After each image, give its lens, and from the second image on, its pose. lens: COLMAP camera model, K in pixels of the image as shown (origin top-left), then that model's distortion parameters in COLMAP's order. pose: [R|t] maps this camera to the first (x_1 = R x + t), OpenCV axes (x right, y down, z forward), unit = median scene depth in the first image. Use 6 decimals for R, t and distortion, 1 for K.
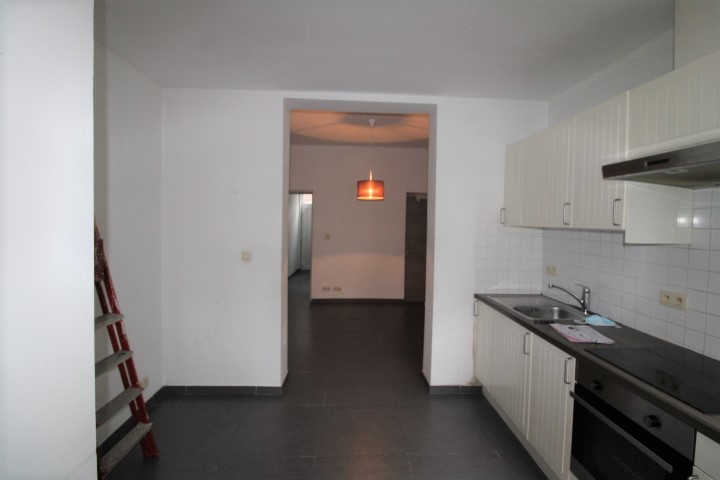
lens RADIAL K [[333.6, 0, 364.9], [0, 333.6, 230.3], [0, 0, 1]] dist [-0.000426, -0.011917]
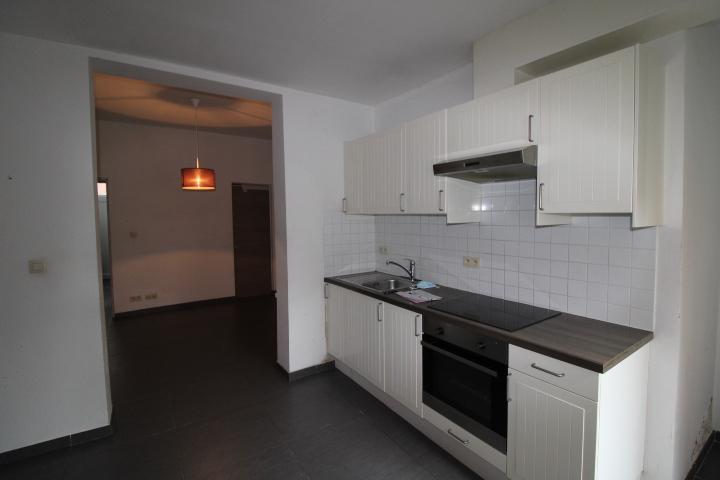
lens RADIAL K [[333.6, 0, 364.9], [0, 333.6, 230.3], [0, 0, 1]] dist [-0.000426, -0.011917]
pose [[0.849781, -0.055392, 0.524217, -0.128492], [0.041862, 0.998414, 0.037637, 0.001333], [-0.525470, -0.010038, 0.850753, 0.014918]]
